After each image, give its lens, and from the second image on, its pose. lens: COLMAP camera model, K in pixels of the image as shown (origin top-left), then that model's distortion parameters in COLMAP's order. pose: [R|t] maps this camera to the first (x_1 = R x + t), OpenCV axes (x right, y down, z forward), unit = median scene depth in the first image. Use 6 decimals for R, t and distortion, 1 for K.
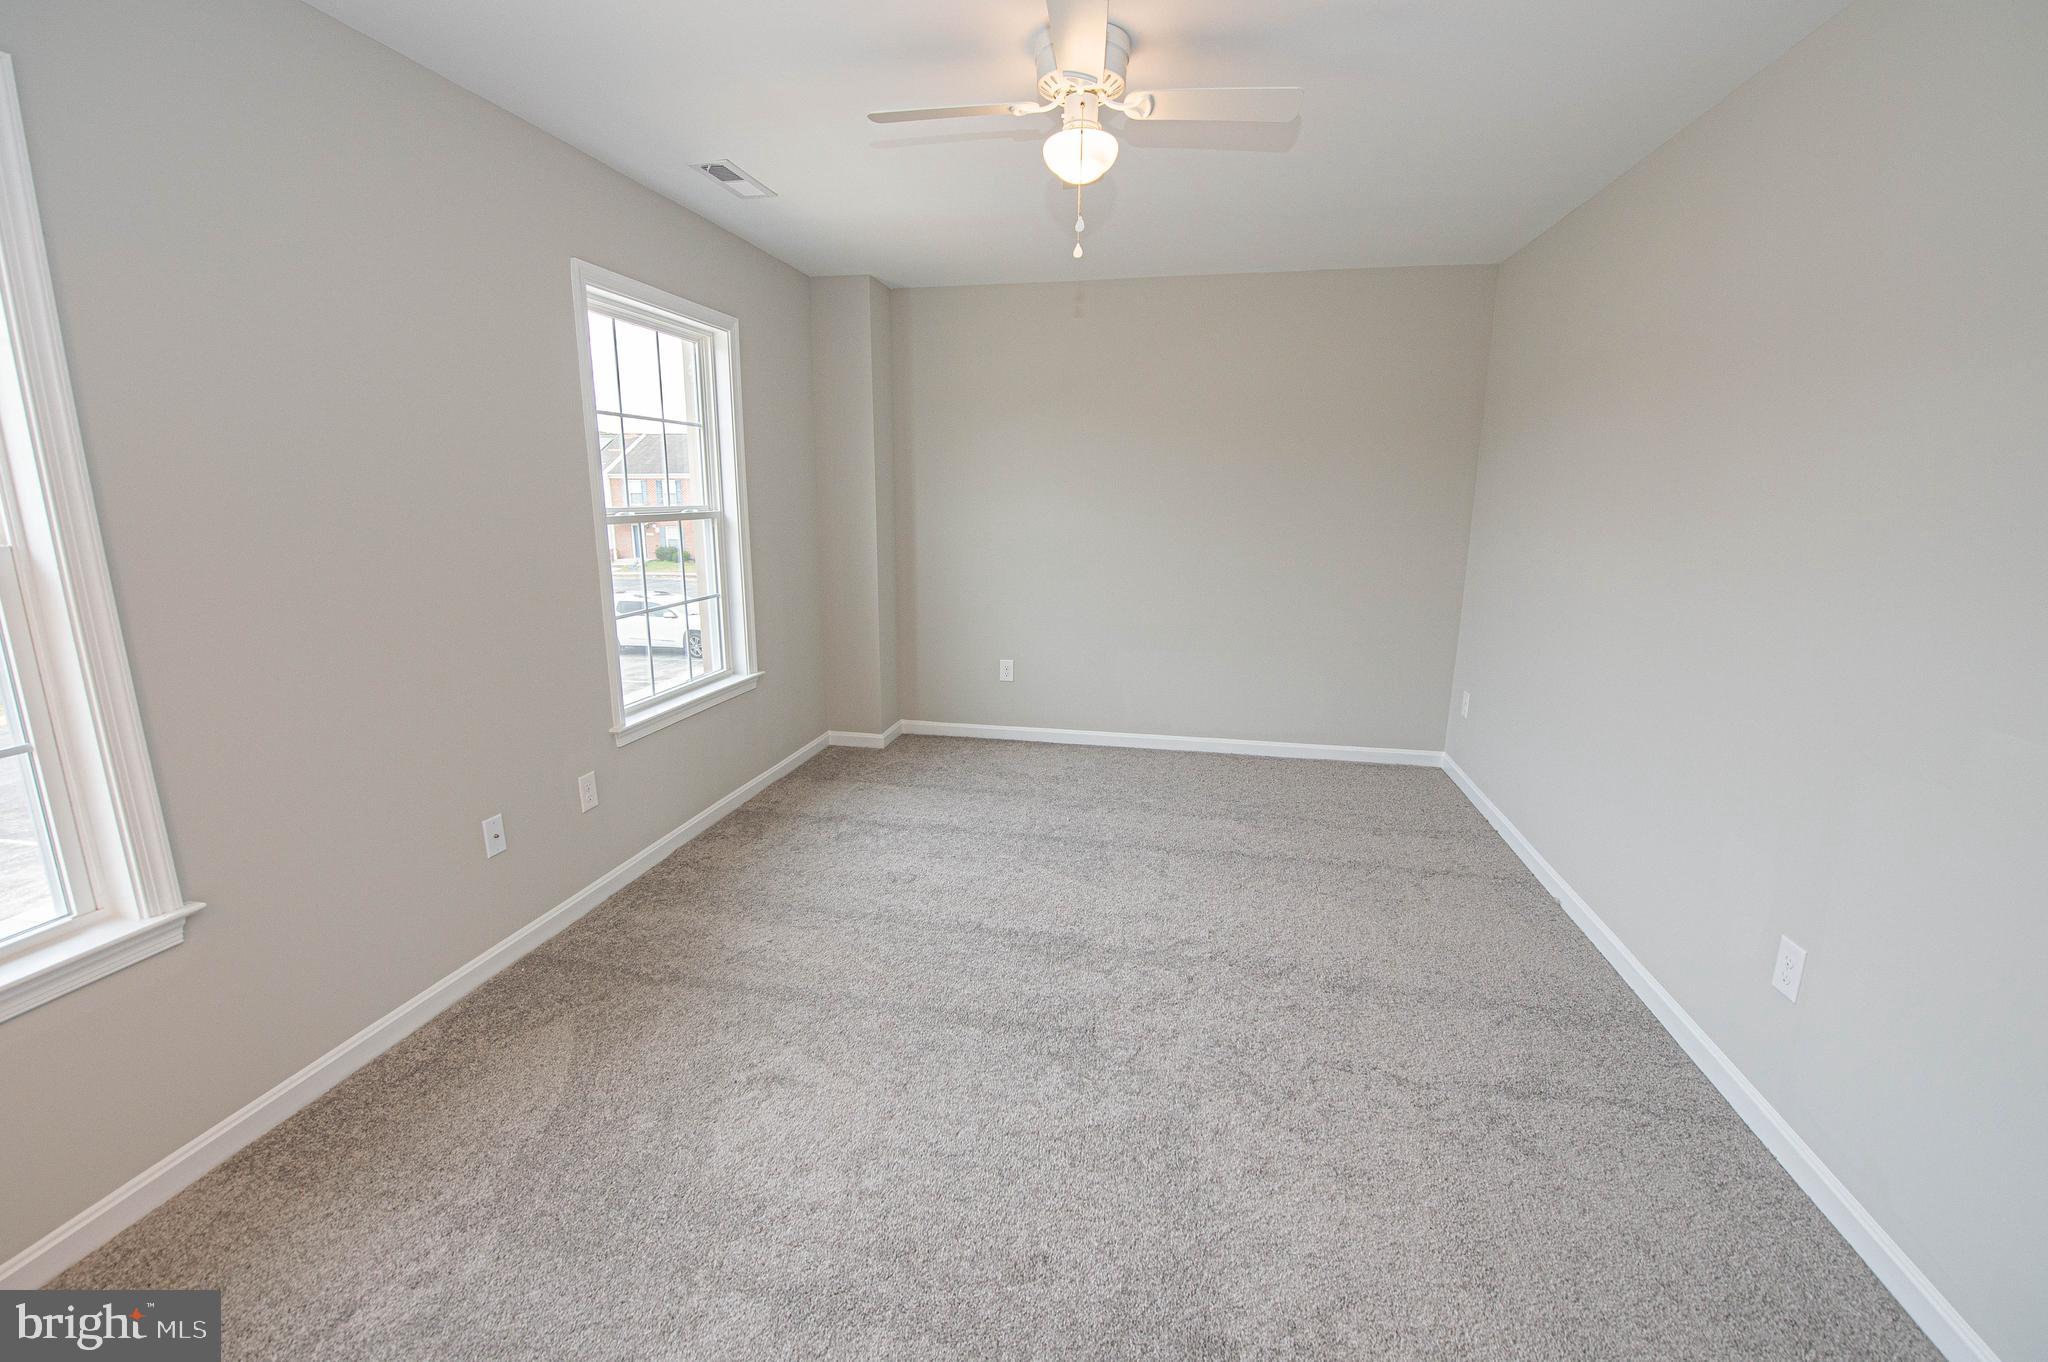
lens RADIAL K [[885.1, 0, 1024.0], [0, 885.1, 681.0], [0, 0, 1]] dist [-0.014509, -0.000413]
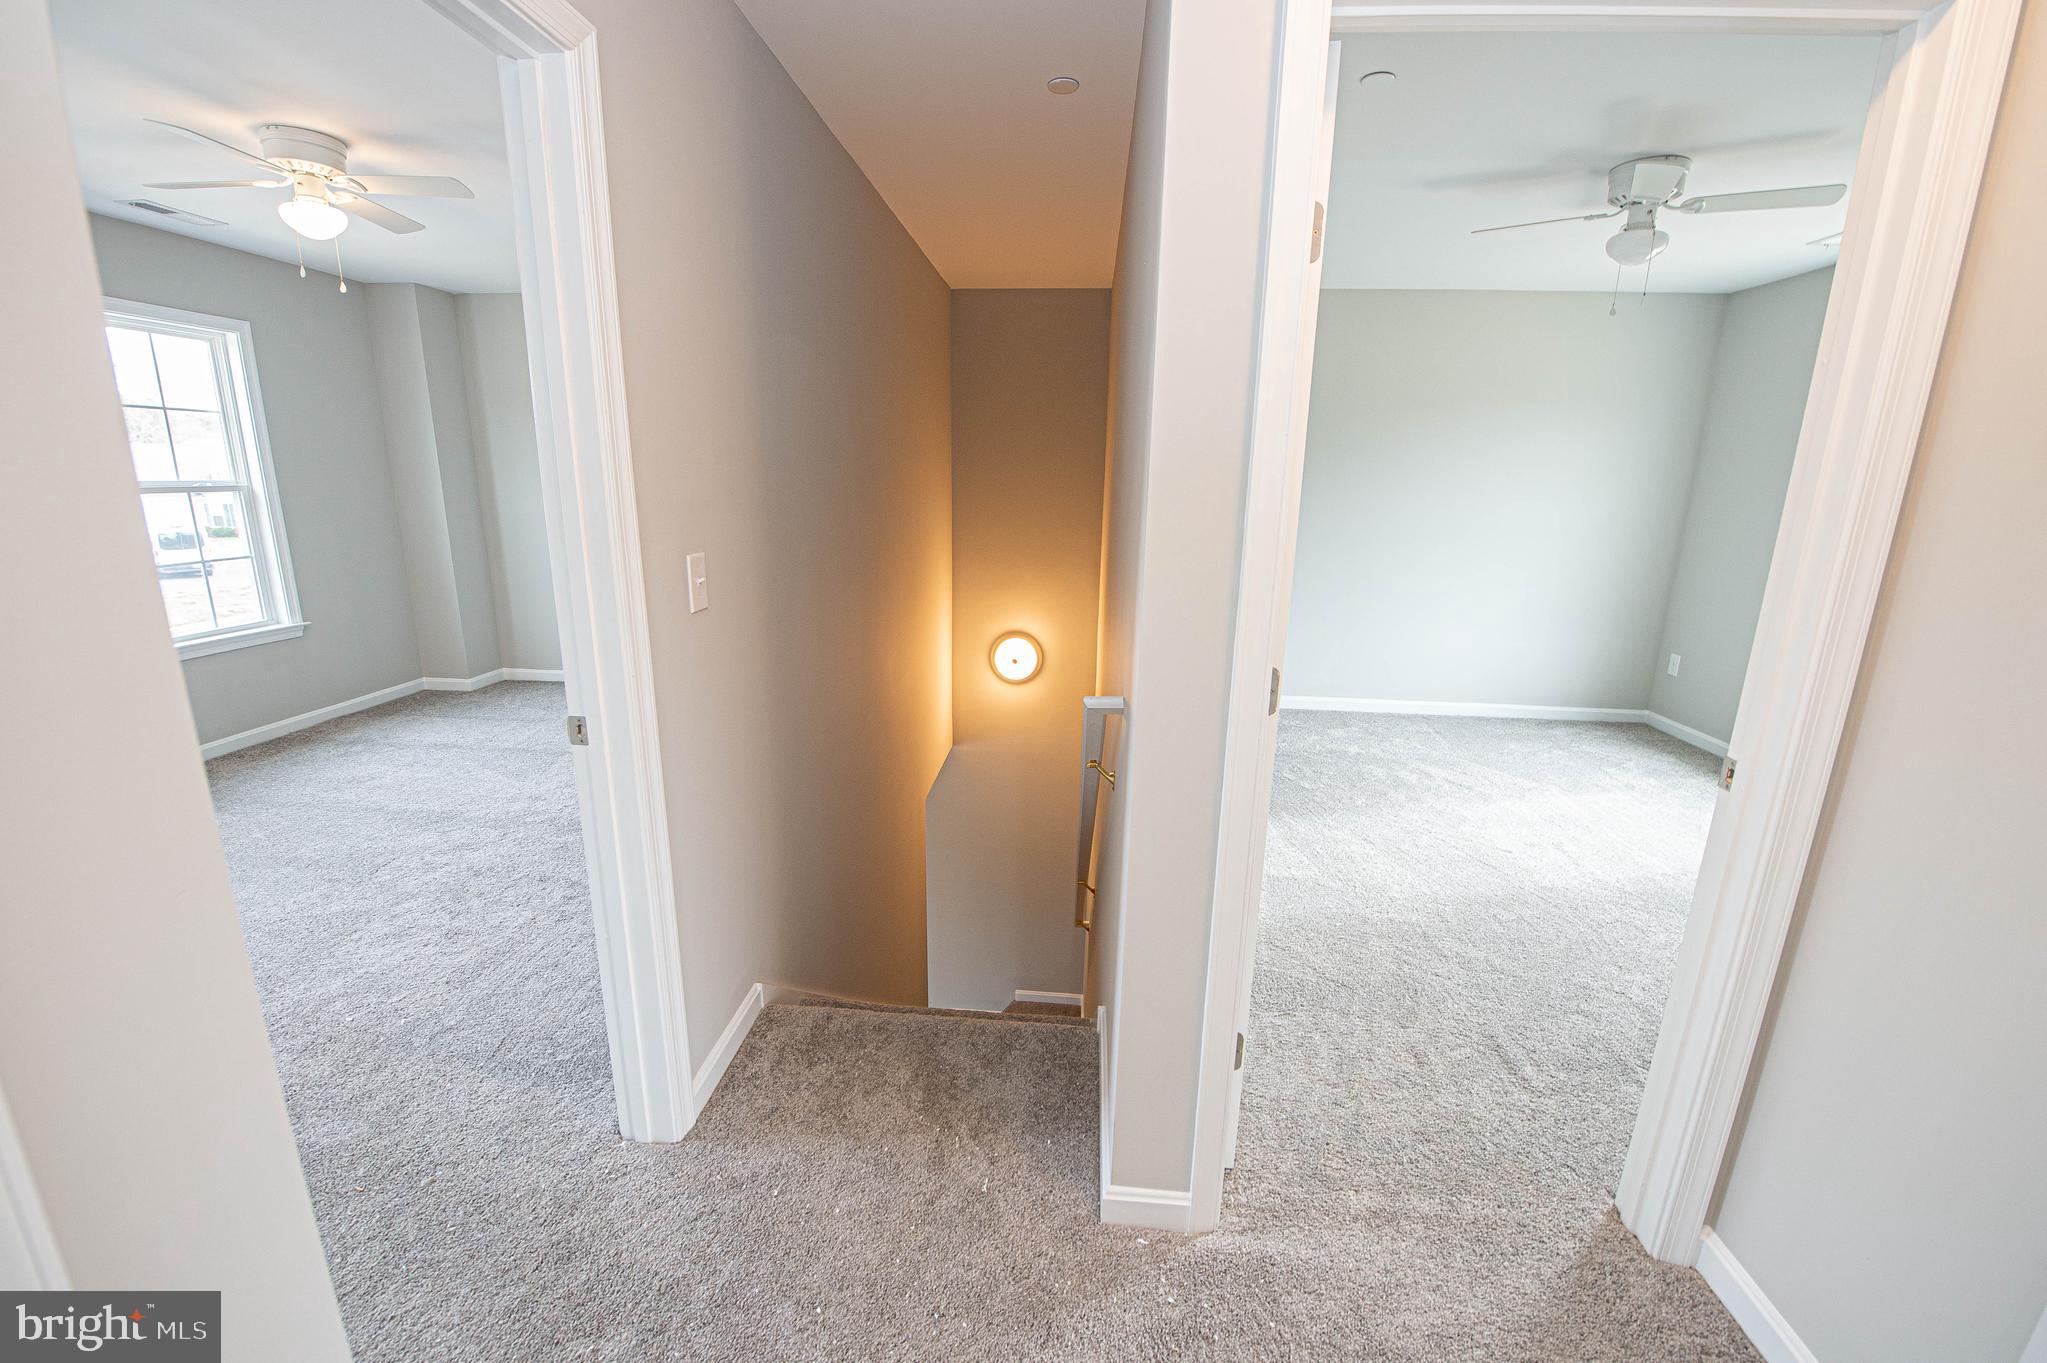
lens RADIAL K [[840.2, 0, 1017.1], [0, 840.2, 682.4], [0, 0, 1]] dist [-0.018674, -0.000992]
pose [[0.992172, -0.016803, 0.123743, 0.555422], [0.013206, 0.999468, 0.029833, 0.054261], [-0.124179, -0.027965, 0.991866, -0.238384]]
